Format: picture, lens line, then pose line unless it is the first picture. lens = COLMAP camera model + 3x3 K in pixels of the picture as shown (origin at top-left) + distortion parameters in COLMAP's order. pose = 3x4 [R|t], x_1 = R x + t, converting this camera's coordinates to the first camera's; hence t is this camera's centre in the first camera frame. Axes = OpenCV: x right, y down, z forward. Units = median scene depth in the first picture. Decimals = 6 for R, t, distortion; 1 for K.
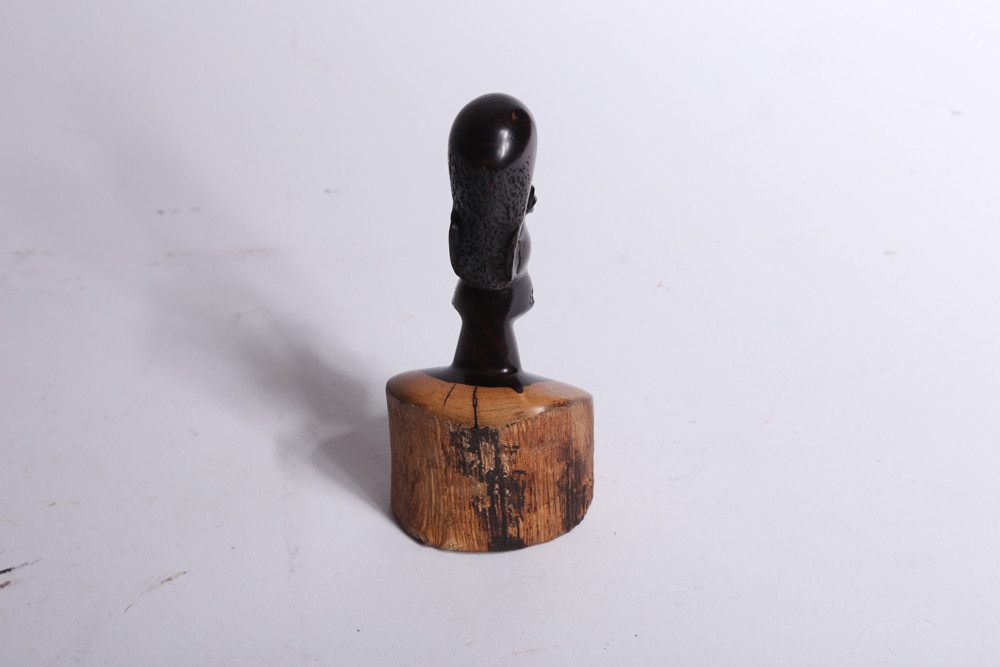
lens RADIAL K [[1947.5, 0, 500.0], [0, 1947.5, 333.5], [0, 0, 1]] dist [0.276198, 0.037183]
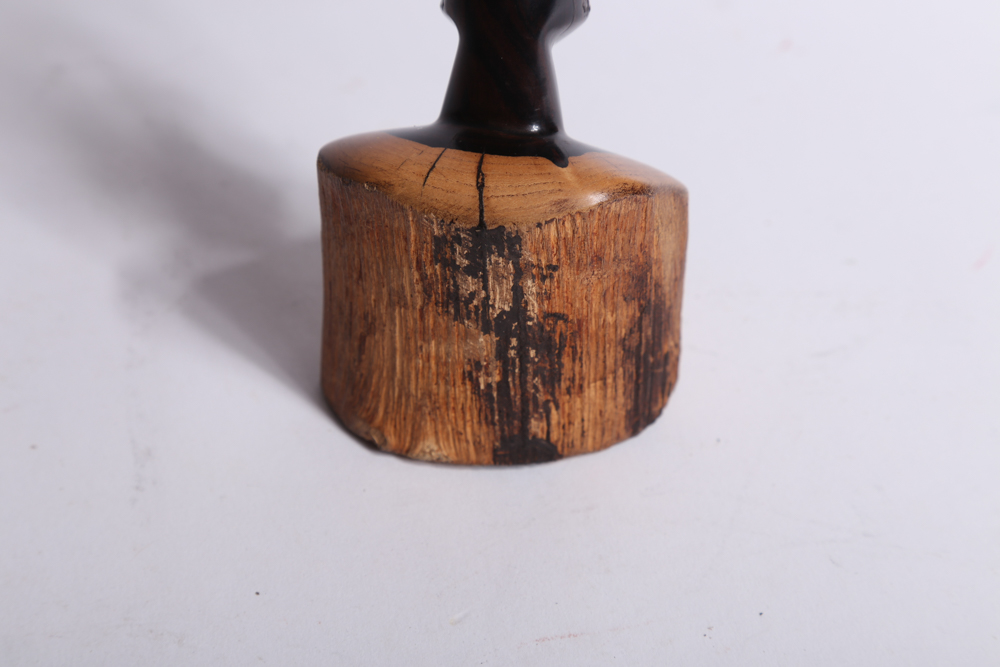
lens RADIAL K [[2637.6, 0, 499.2], [0, 2637.6, 320.3], [0, 0, 1]] dist [0.357413, 0.124009]
pose [[0.999577, 0.024006, 0.016448, -0.018270], [-0.024085, 0.999699, 0.004644, 0.068746], [-0.016331, -0.005038, 0.999854, 0.251271]]
